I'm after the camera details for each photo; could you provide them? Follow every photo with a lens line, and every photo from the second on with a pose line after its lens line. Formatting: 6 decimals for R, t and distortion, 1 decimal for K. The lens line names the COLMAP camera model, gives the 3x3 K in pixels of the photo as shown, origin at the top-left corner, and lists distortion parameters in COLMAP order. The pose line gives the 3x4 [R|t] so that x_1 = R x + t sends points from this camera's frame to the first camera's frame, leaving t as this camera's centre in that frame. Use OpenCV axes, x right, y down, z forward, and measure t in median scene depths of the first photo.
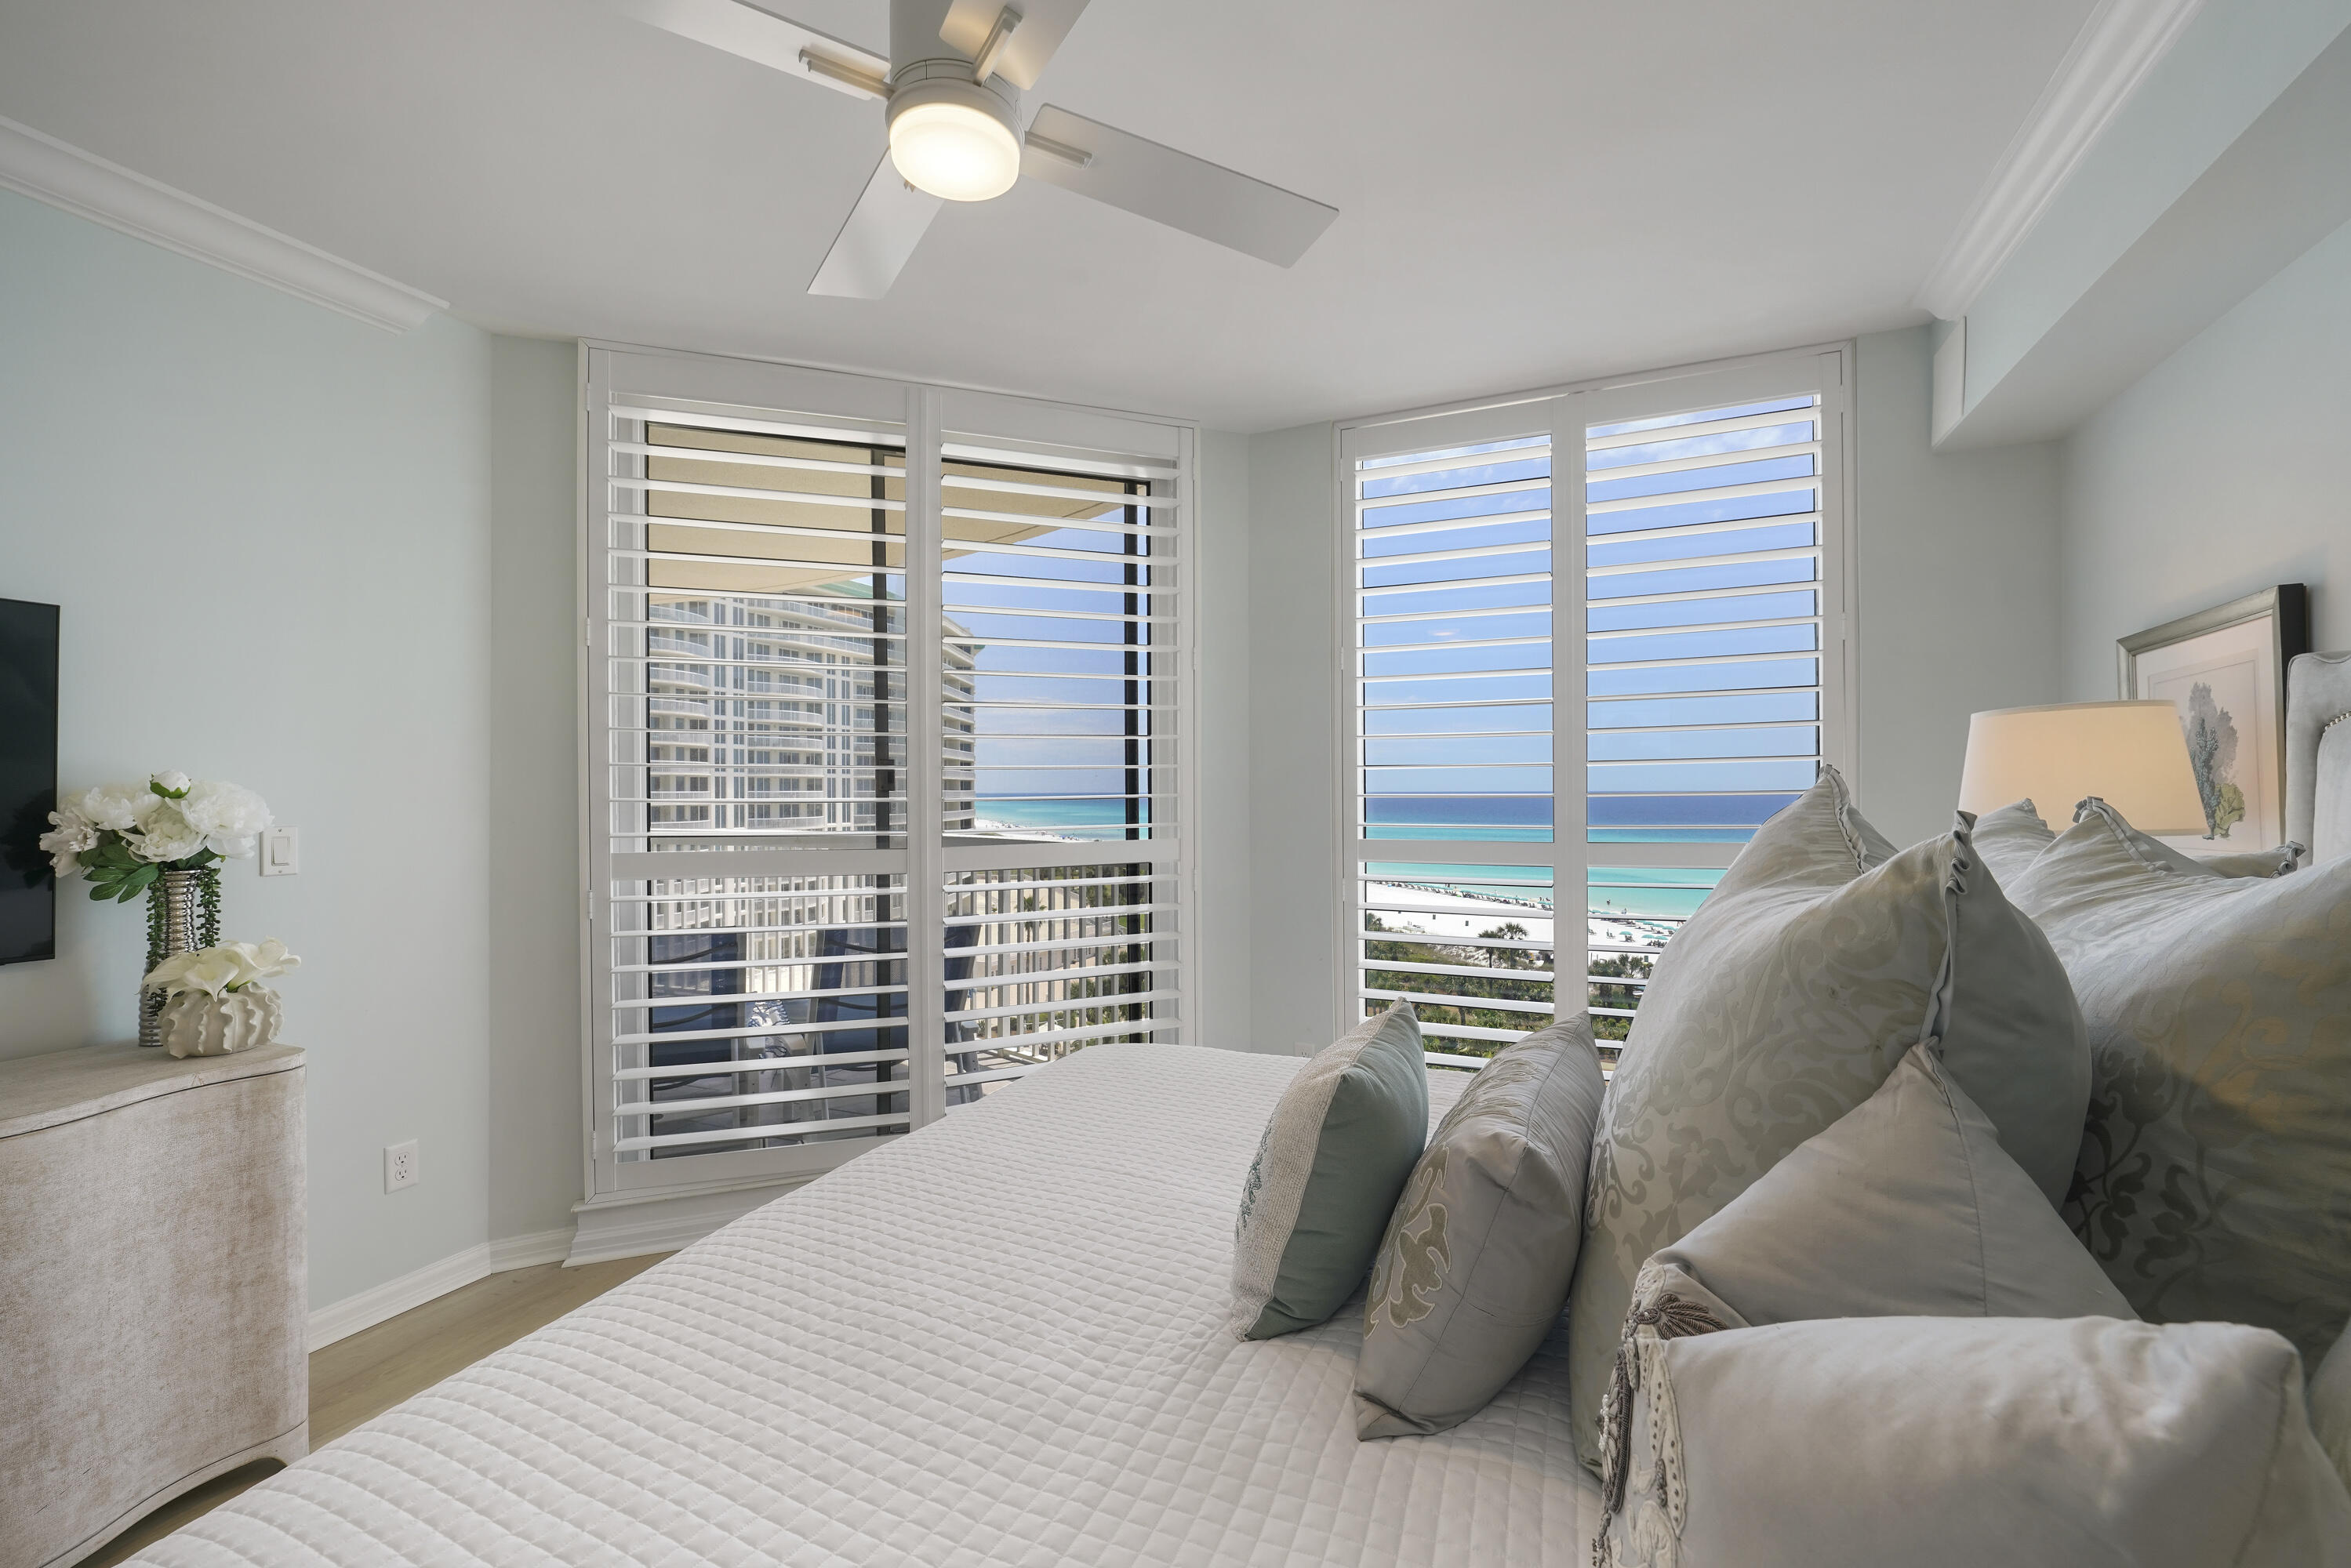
lens RADIAL K [[952.1, 0, 1166.0], [0, 952.1, 786.0], [0, 0, 1]] dist [-0.010844, 0.003515]
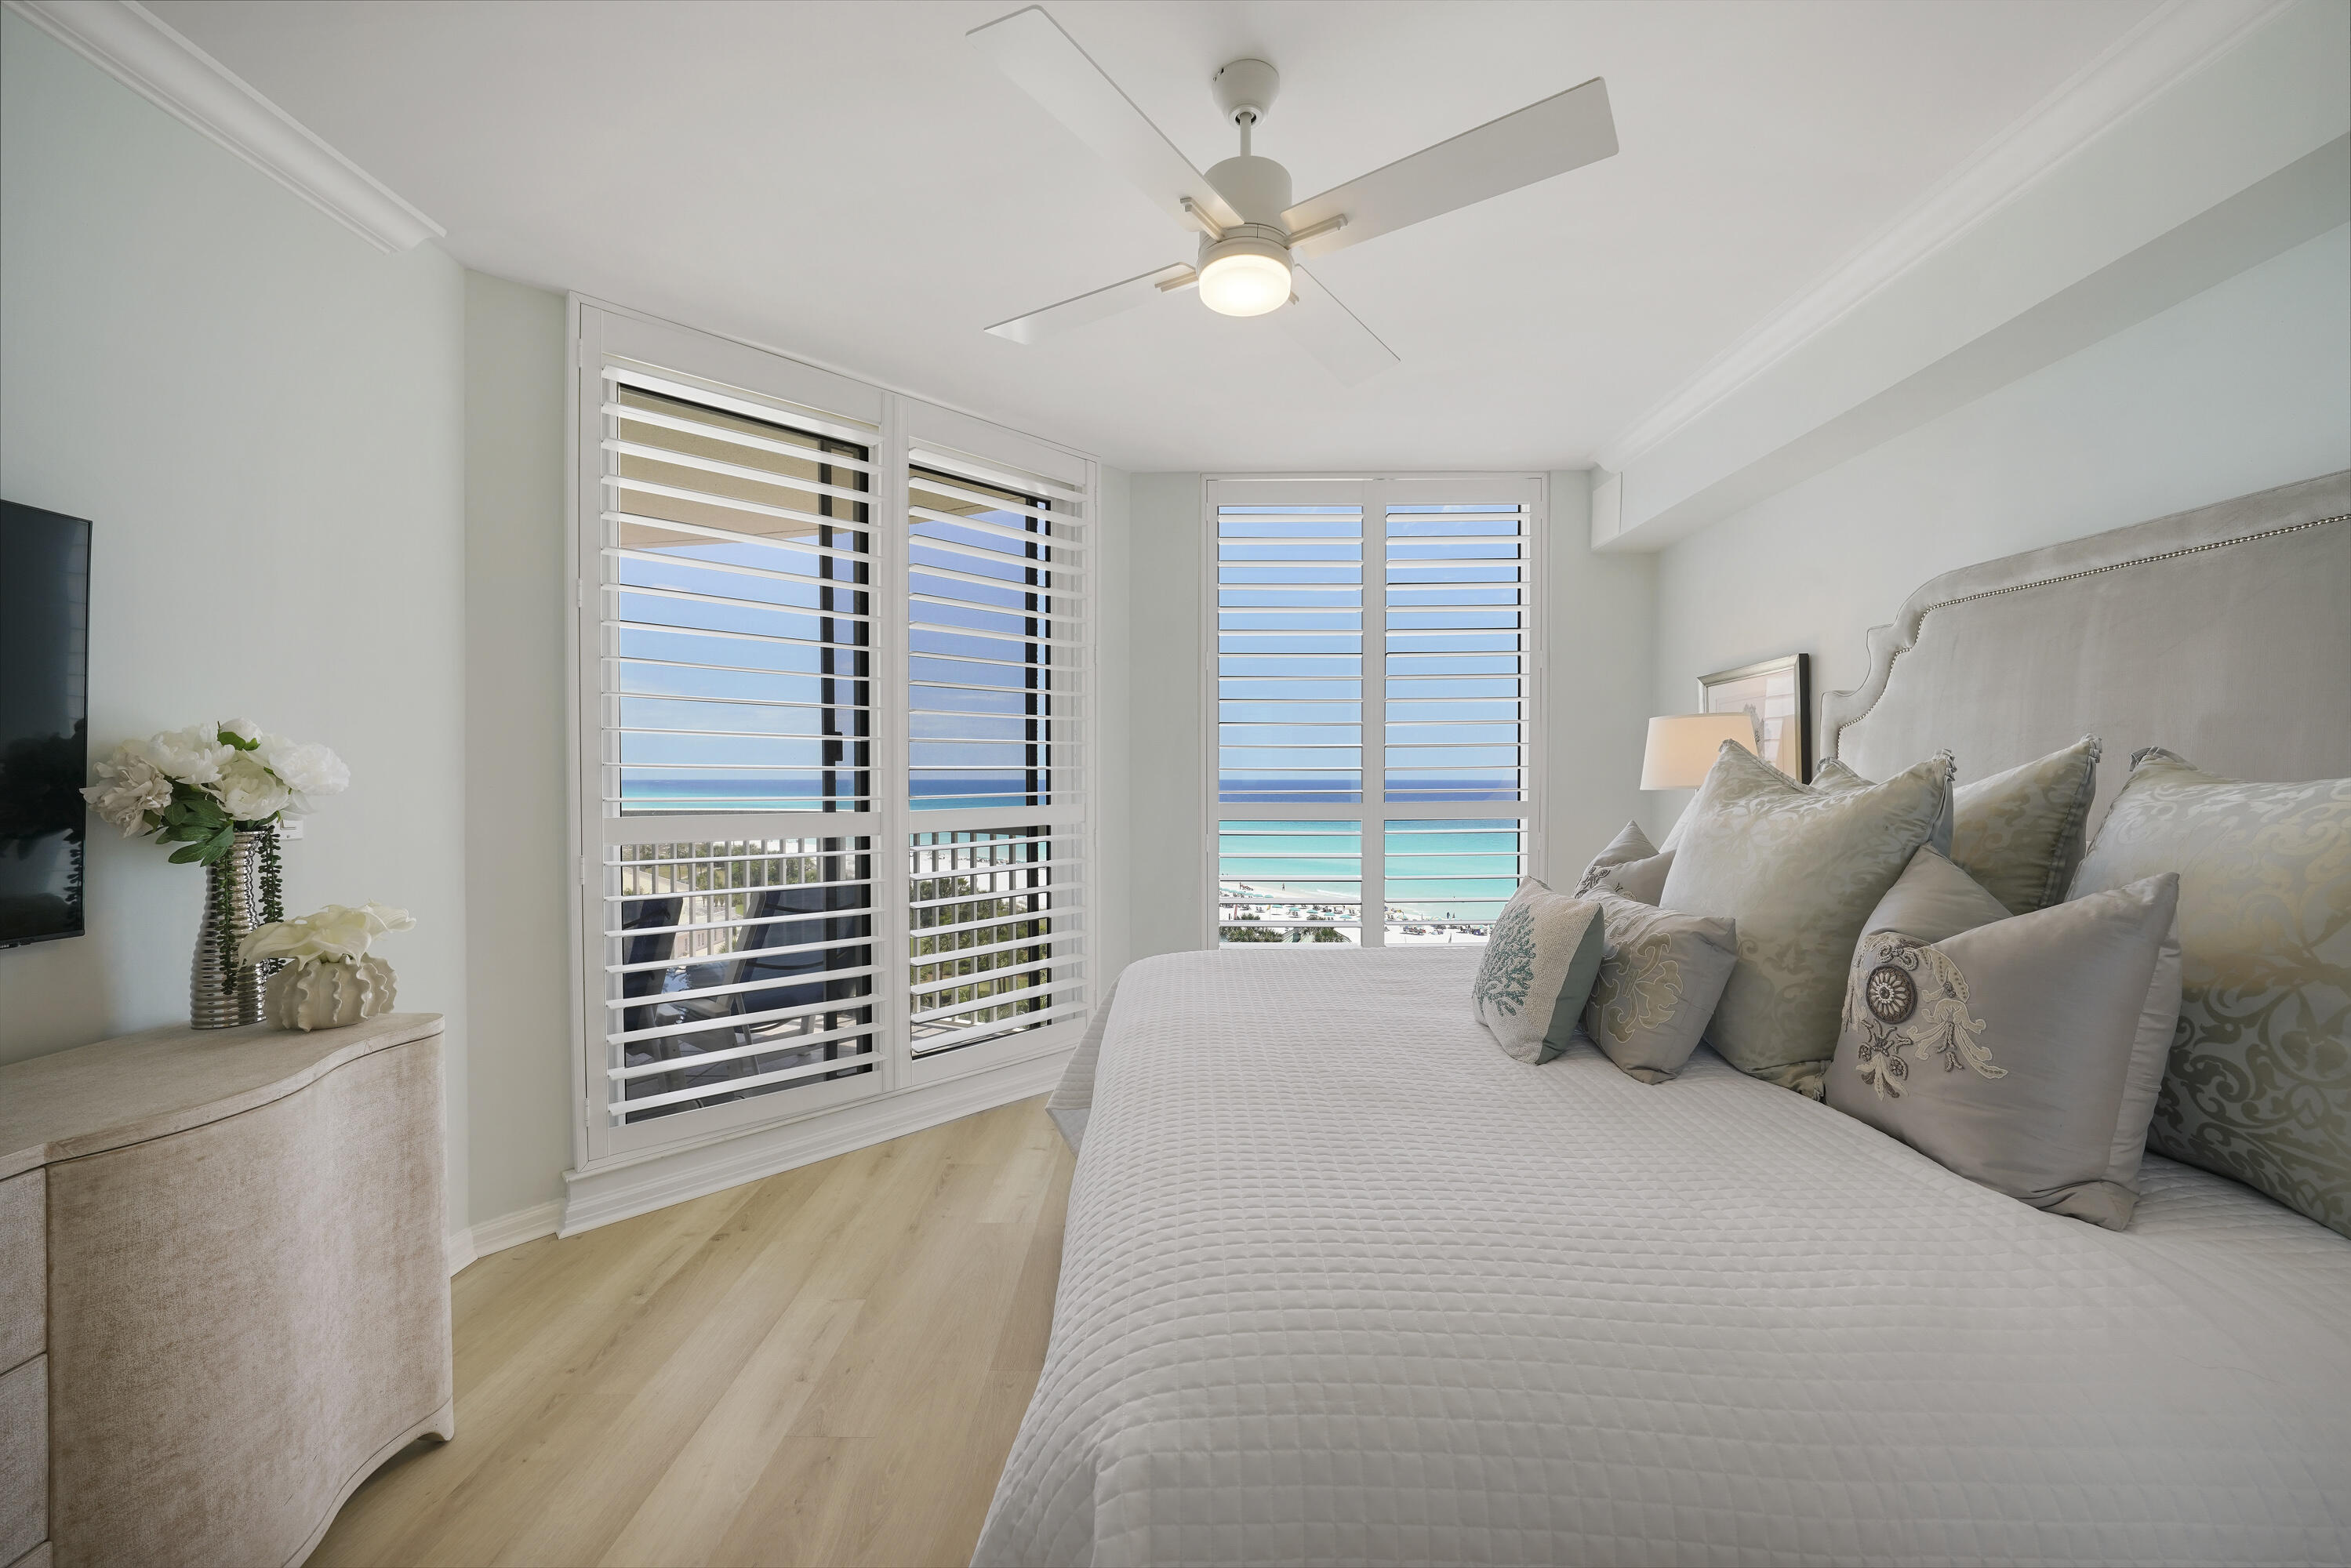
lens RADIAL K [[879.0, 0, 1156.7], [0, 879.0, 779.1], [0, 0, 1]] dist [-0.012558, 0.002280]
pose [[0.922188, 0.003213, 0.386728, -0.419605], [-0.006583, 0.999951, 0.007392, 0.020751], [-0.386685, -0.009363, 0.922164, -0.070008]]
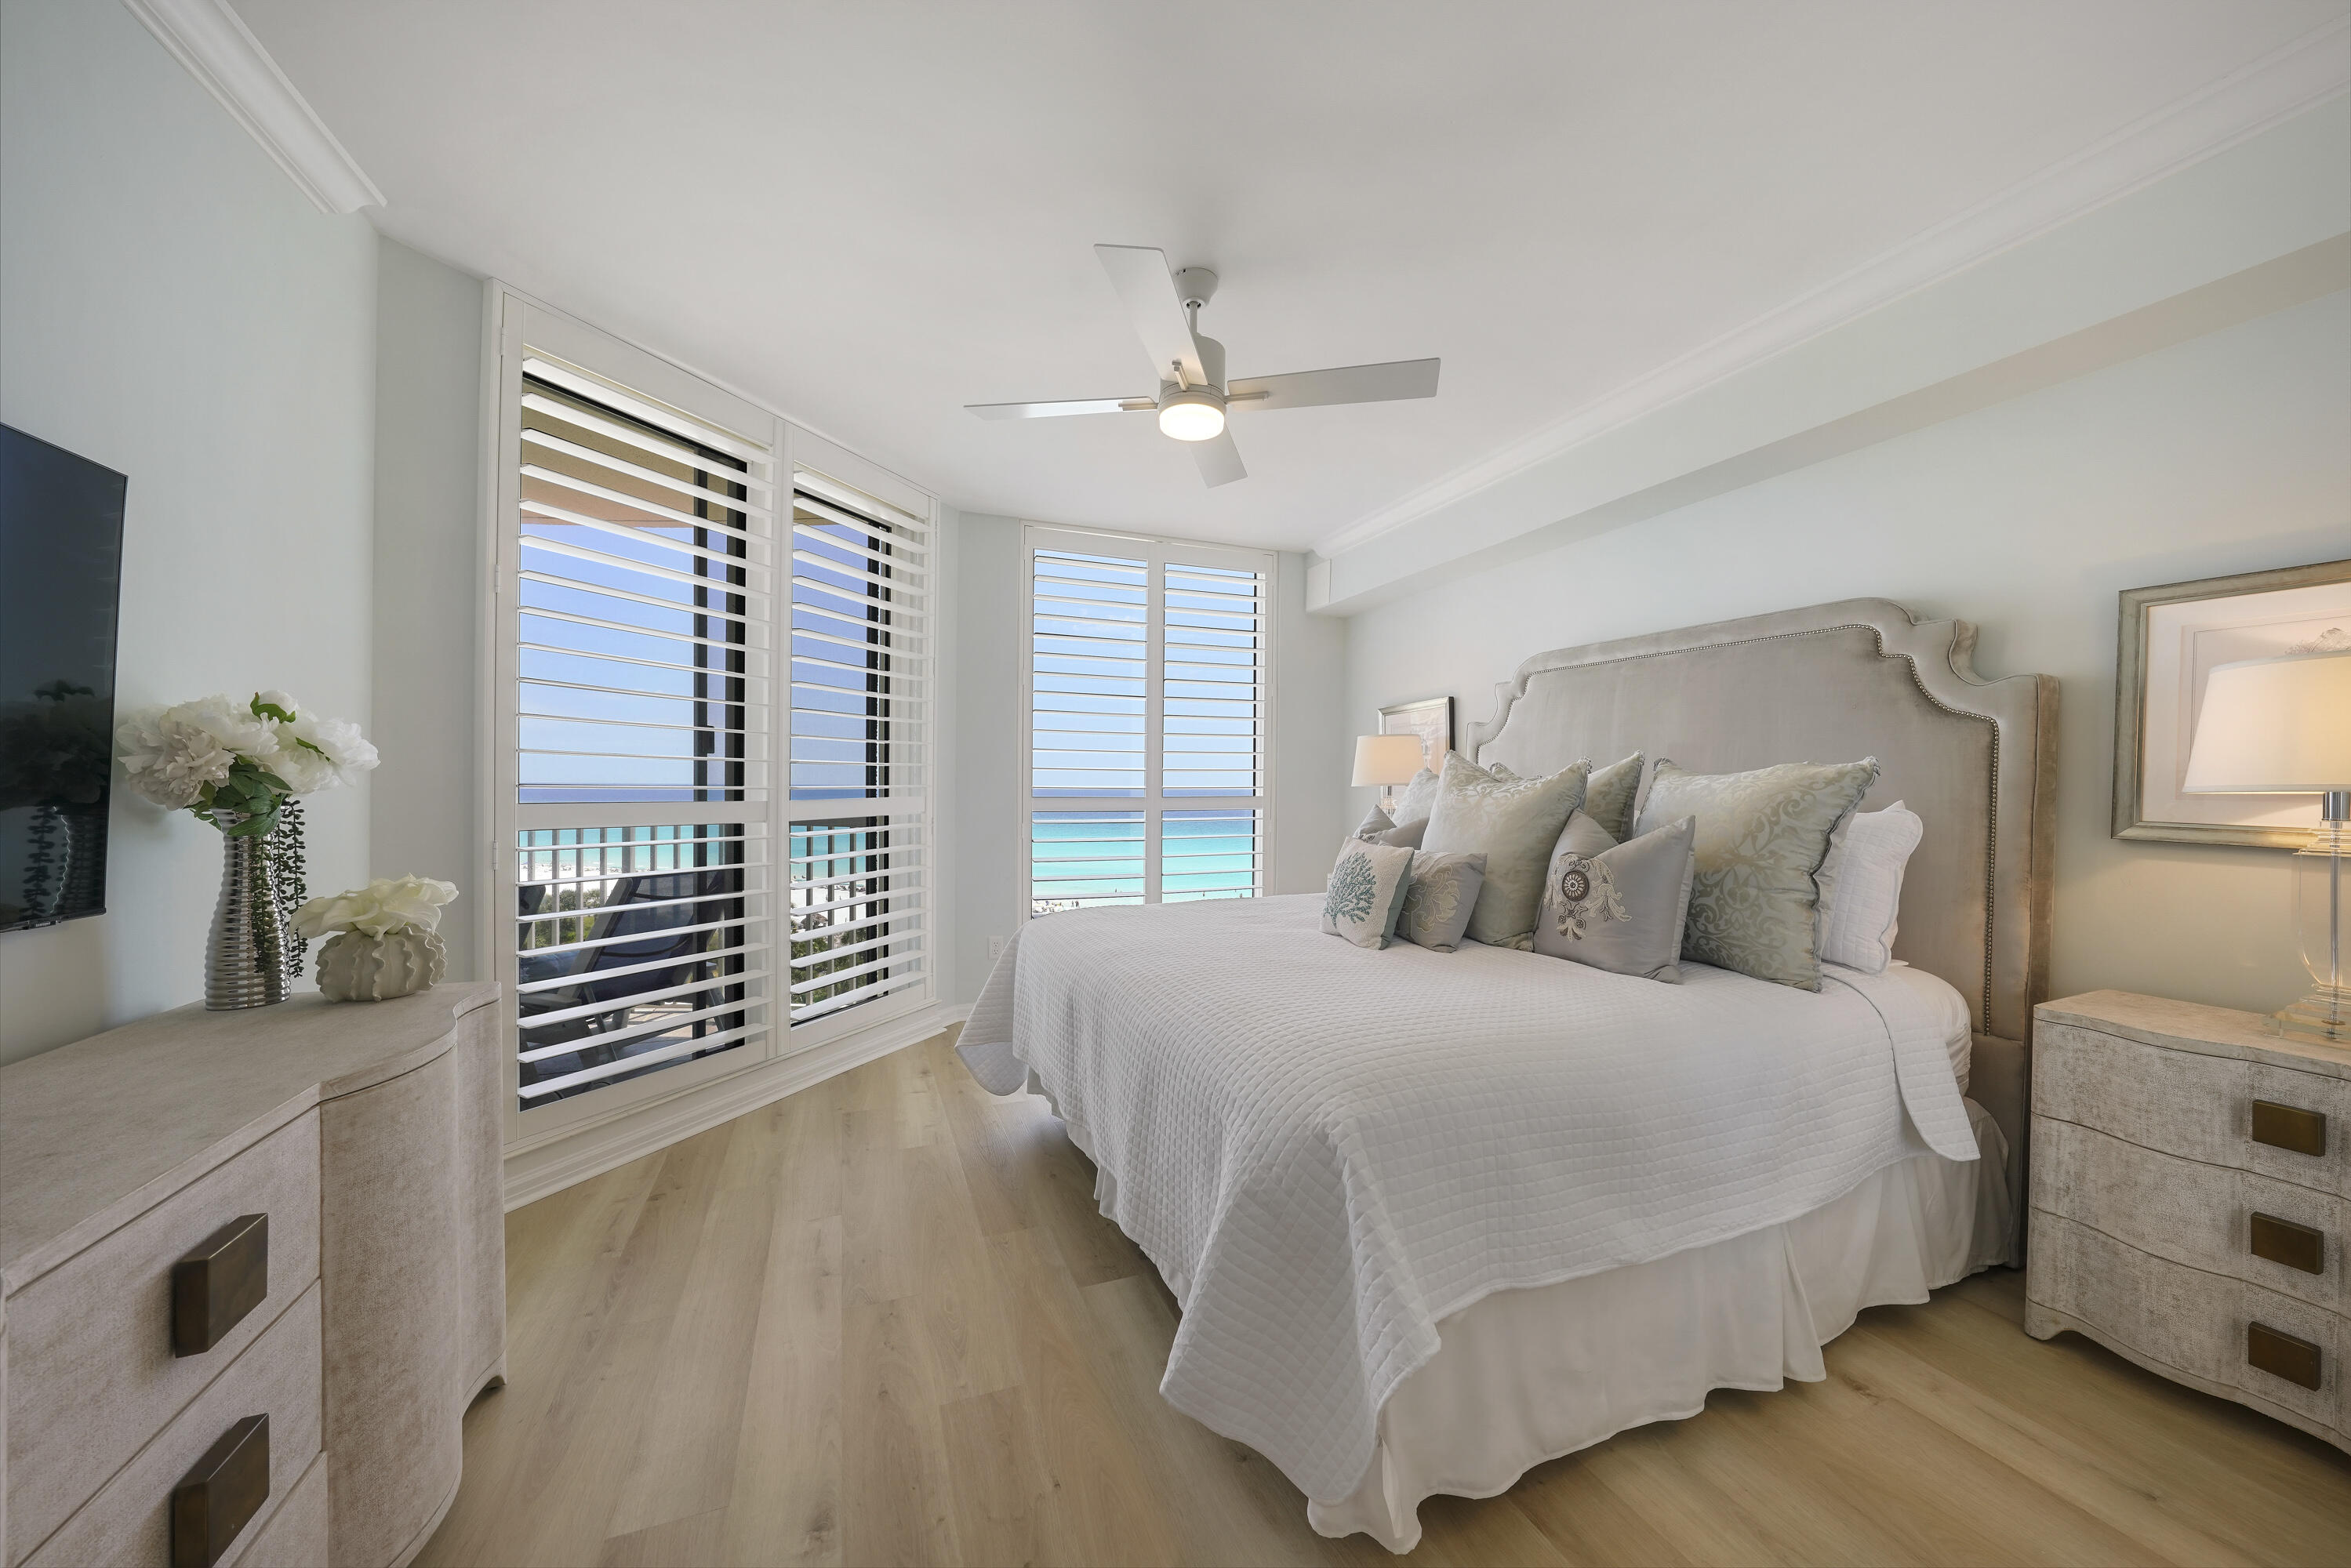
lens RADIAL K [[840.0, 0, 1130.0], [0, 840.0, 776.4], [0, 0, 1]] dist [-0.017857, 0.001738]
pose [[0.712845, 0.019340, 0.701054, -0.753735], [-0.018224, 0.999793, -0.009051, 0.040660], [-0.701084, -0.006324, 0.713050, -0.076548]]
